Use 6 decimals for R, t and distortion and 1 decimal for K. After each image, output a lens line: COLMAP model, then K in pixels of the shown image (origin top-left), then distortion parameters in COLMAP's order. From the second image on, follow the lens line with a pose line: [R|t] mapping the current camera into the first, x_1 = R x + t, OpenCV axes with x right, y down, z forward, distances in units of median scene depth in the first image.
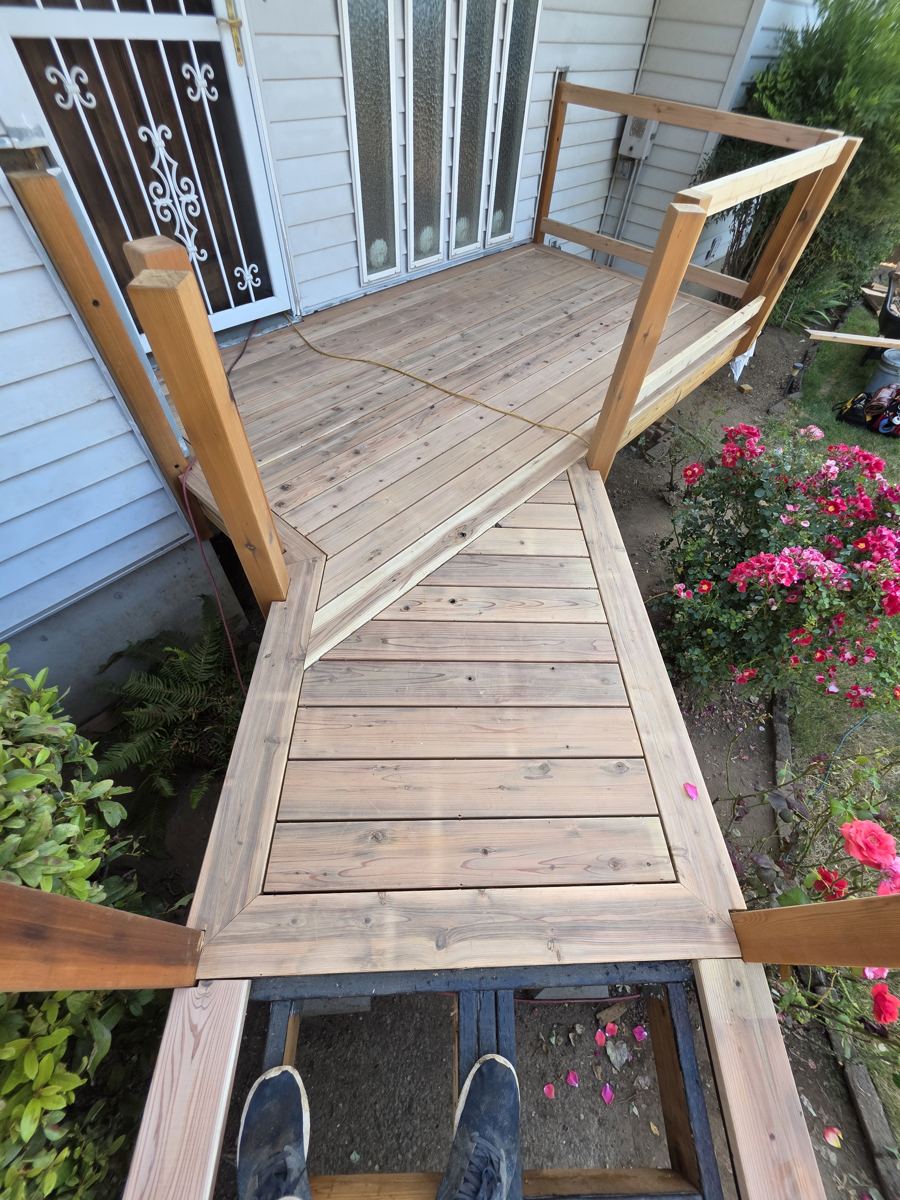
lens RADIAL K [[482.9, 0, 447.2], [0, 482.9, 598.4], [0, 0, 1]] dist [0.001061, 0.000461]
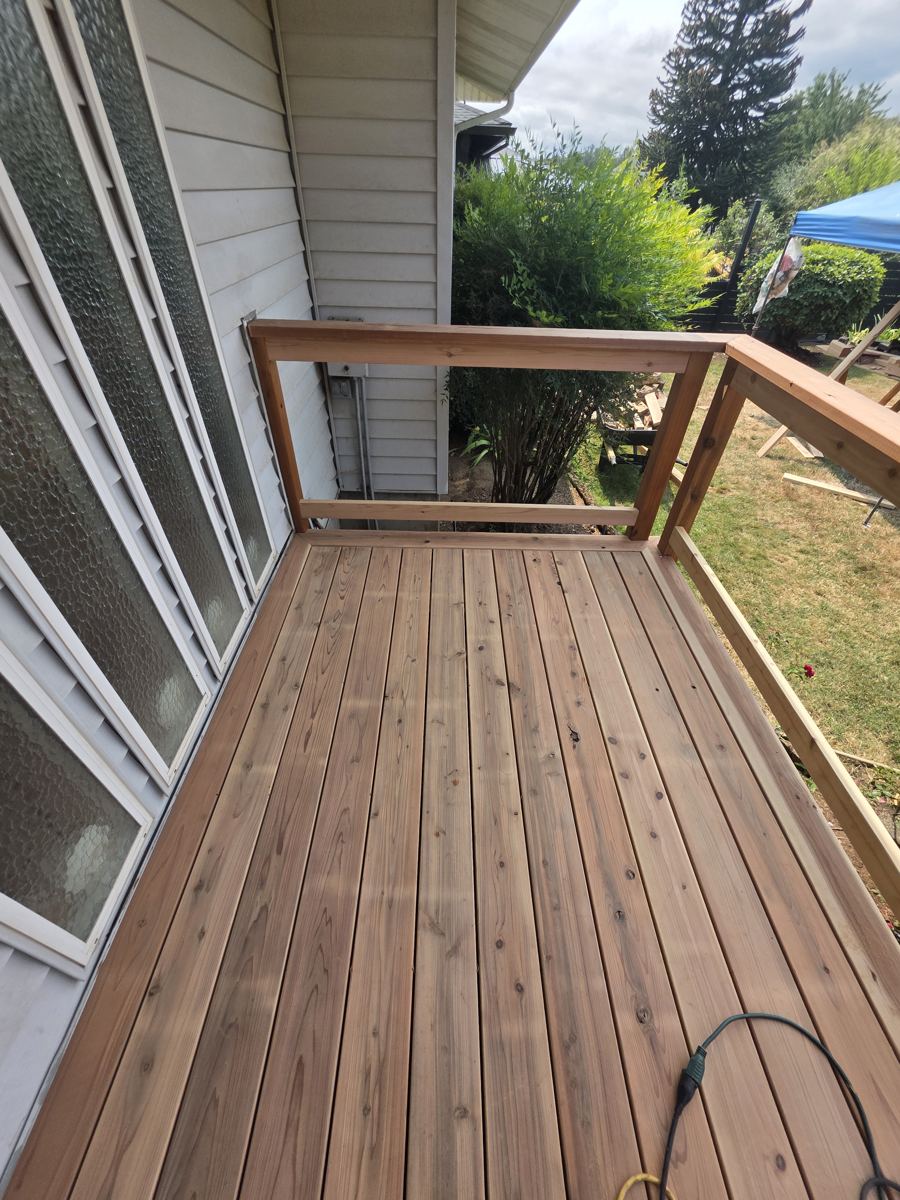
lens RADIAL K [[482.9, 0, 447.2], [0, 482.9, 598.4], [0, 0, 1]] dist [0.001061, 0.000461]
pose [[0.738301, -0.470837, 0.482934, -0.024519], [0.542556, 0.839953, -0.010537, -0.702998], [-0.400681, 0.269798, 0.875593, 0.508645]]
